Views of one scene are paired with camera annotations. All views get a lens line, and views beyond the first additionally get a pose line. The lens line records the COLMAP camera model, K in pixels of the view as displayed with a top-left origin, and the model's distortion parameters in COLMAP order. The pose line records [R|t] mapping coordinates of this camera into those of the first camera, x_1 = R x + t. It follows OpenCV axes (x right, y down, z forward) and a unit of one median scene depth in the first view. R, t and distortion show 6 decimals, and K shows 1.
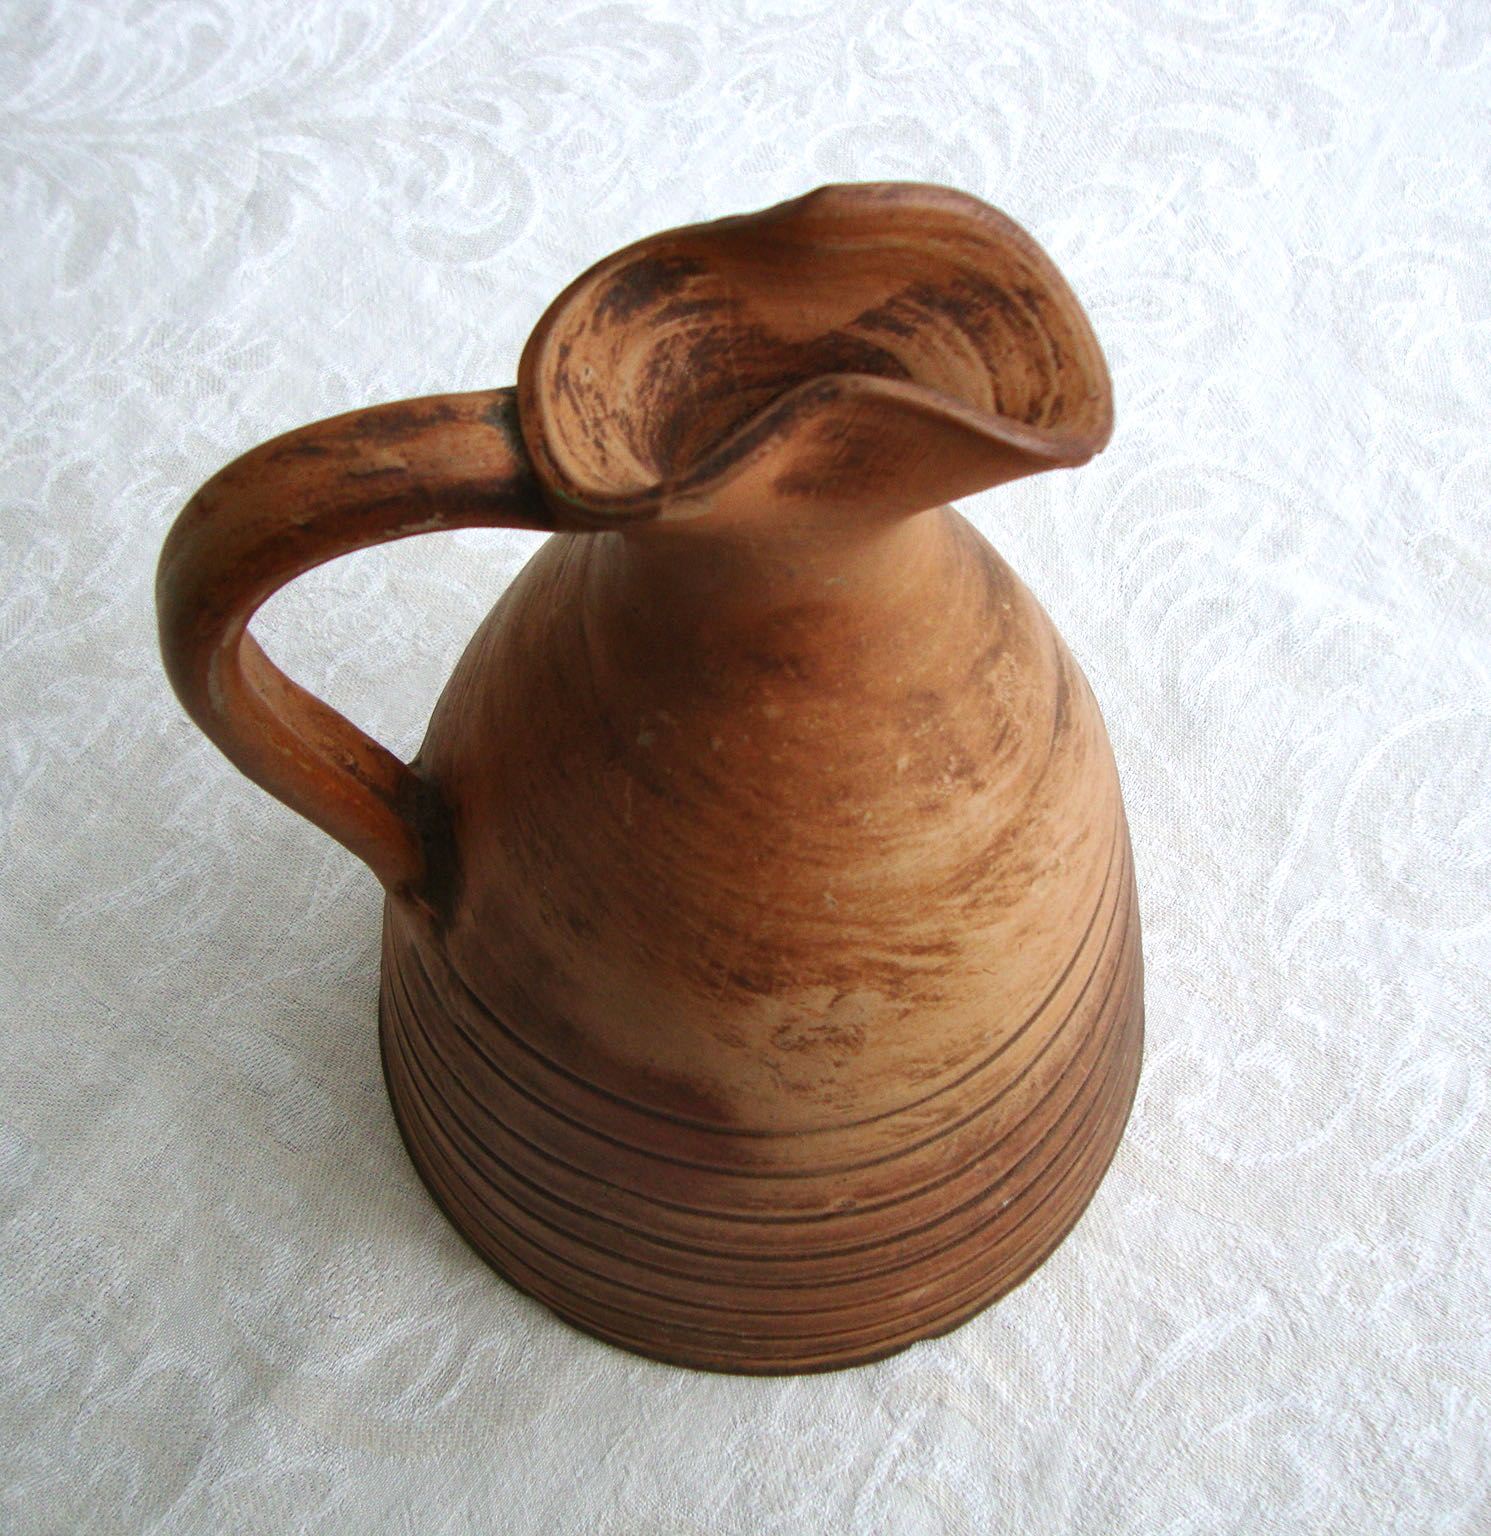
lens RADIAL K [[1849.4, 0, 745.5], [0, 1849.4, 768.0], [0, 0, 1]] dist [-0.225471, 0.252213]
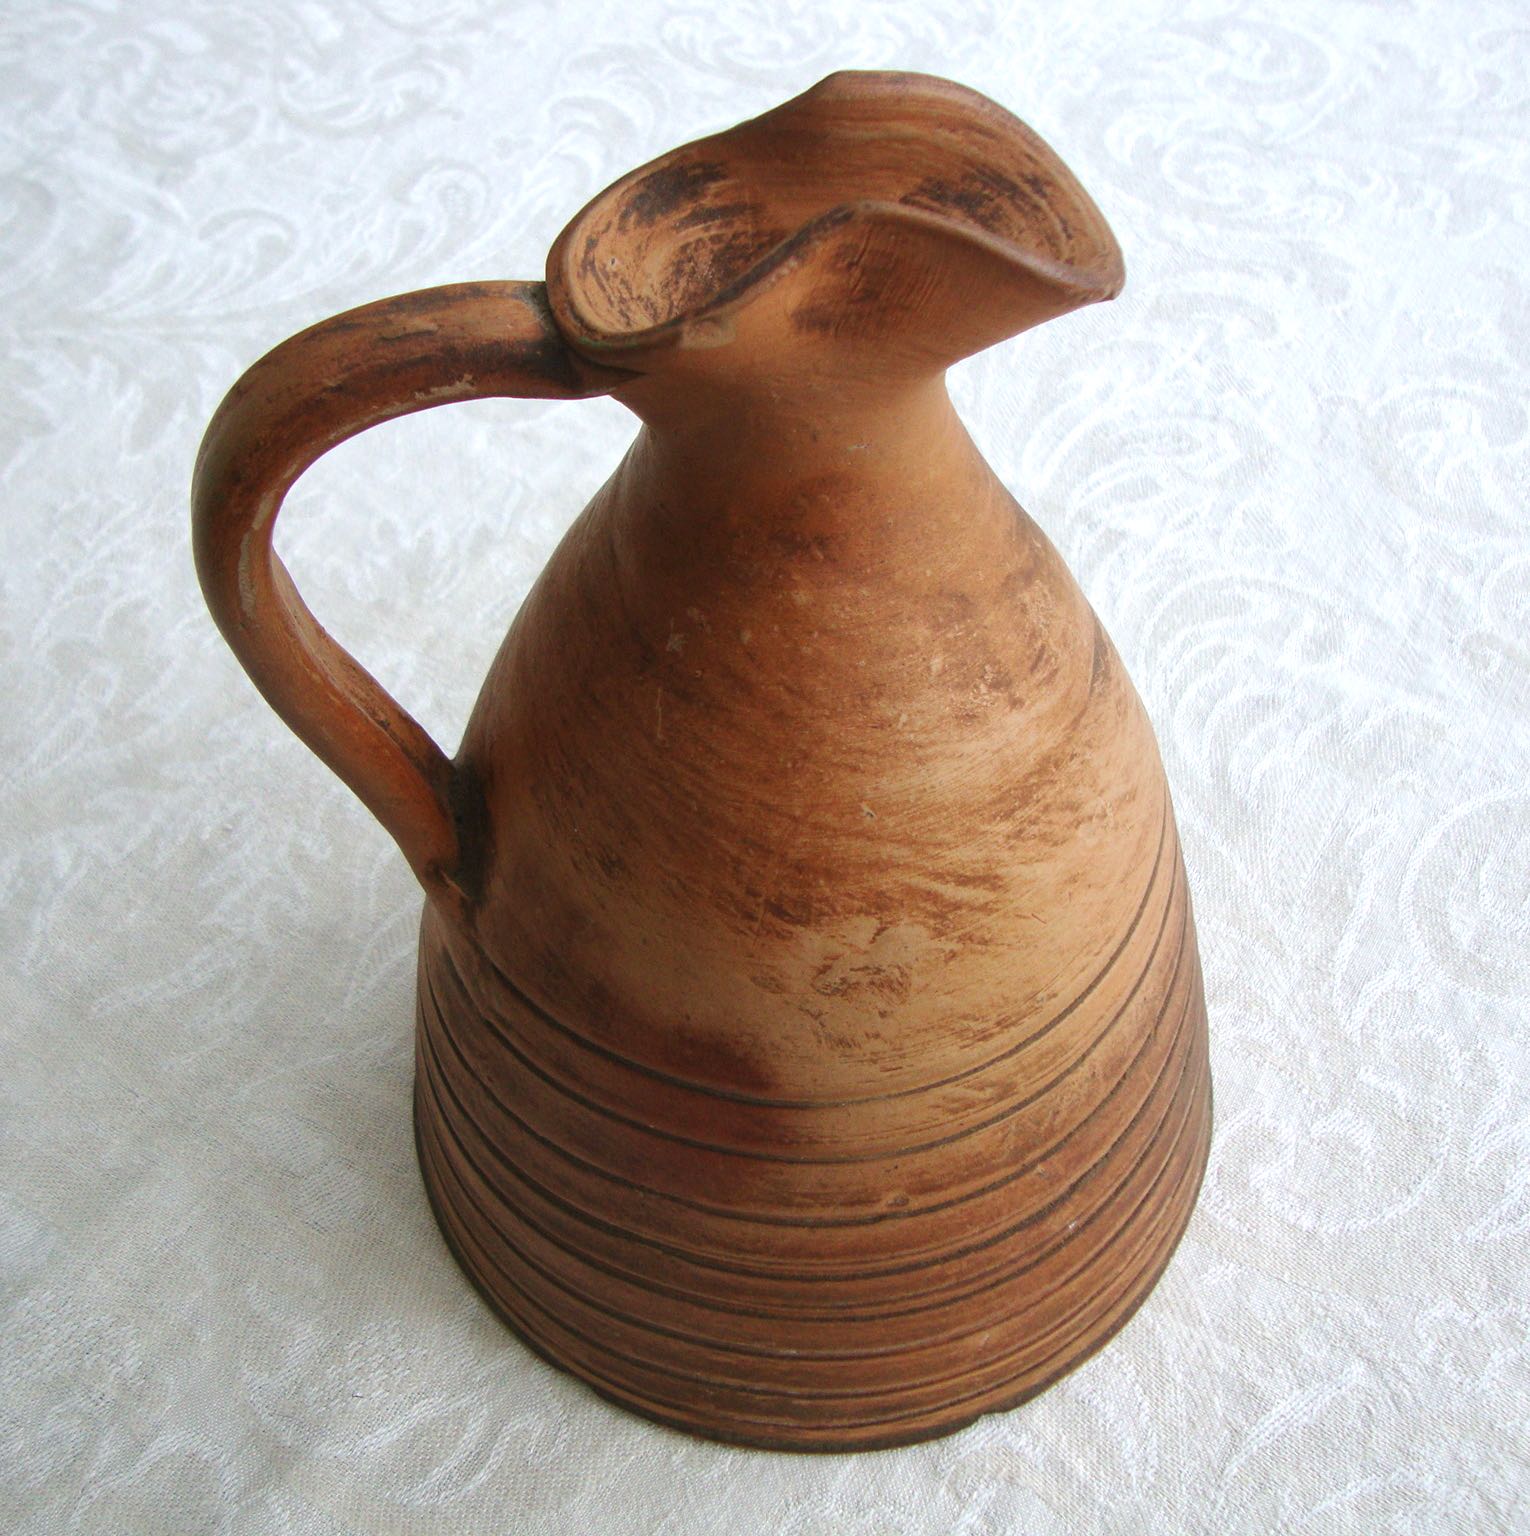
lens RADIAL K [[1845.5, 0, 727.3], [0, 1845.5, 767.5], [0, 0, 1]] dist [-0.224008, 0.239717]
pose [[0.998884, -0.021653, -0.041973, 0.009823], [0.012747, 0.979331, -0.201864, 0.178210], [0.045477, 0.201103, 0.978514, 0.033931]]
